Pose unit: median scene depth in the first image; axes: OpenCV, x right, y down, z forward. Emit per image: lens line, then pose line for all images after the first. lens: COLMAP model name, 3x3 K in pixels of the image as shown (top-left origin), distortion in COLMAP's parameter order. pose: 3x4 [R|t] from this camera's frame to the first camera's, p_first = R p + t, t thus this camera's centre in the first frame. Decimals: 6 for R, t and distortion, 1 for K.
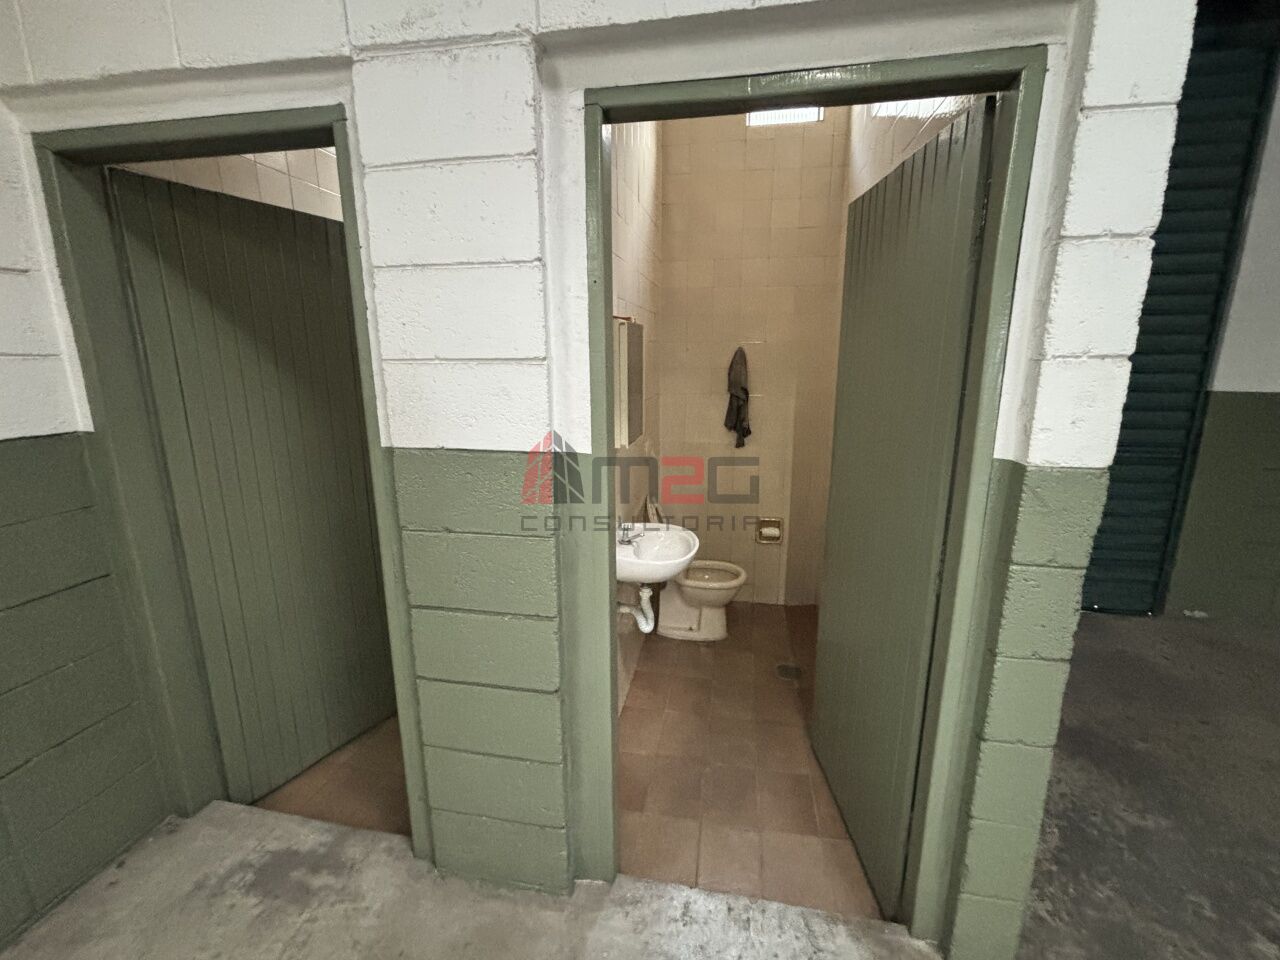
lens RADIAL K [[554.9, 0, 640.4], [0, 554.9, 481.1], [0, 0, 1]] dist [-0.000670, 0.000067]
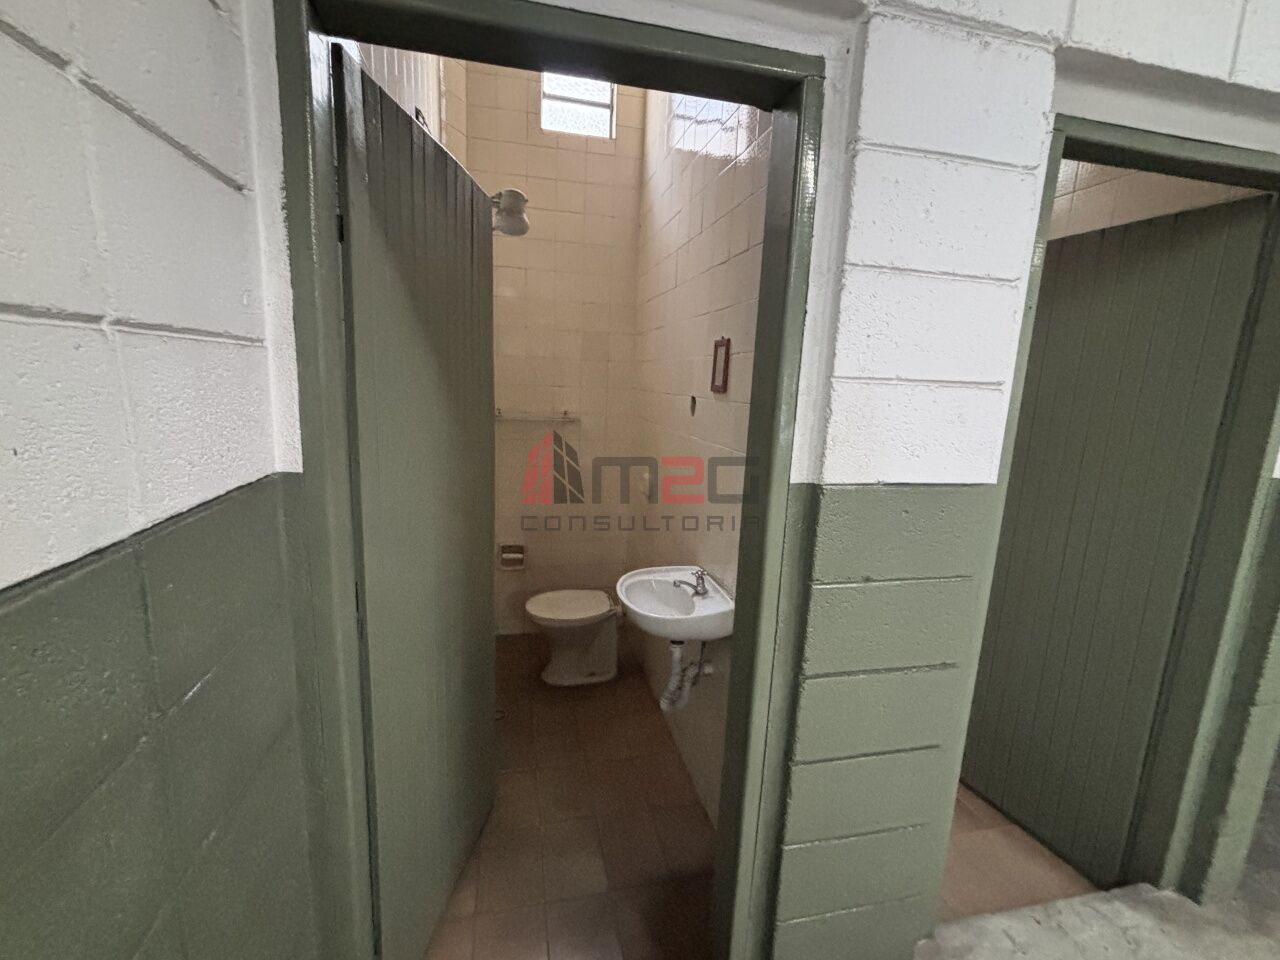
lens RADIAL K [[592.3, 0, 639.9], [0, 592.3, 506.7], [0, 0, 1]] dist [-0.004296, -0.000874]
pose [[0.915155, -0.043488, 0.400749, -1.177333], [0.045457, 0.998956, 0.004597, -0.047511], [-0.400530, 0.014010, 0.916176, 0.341143]]
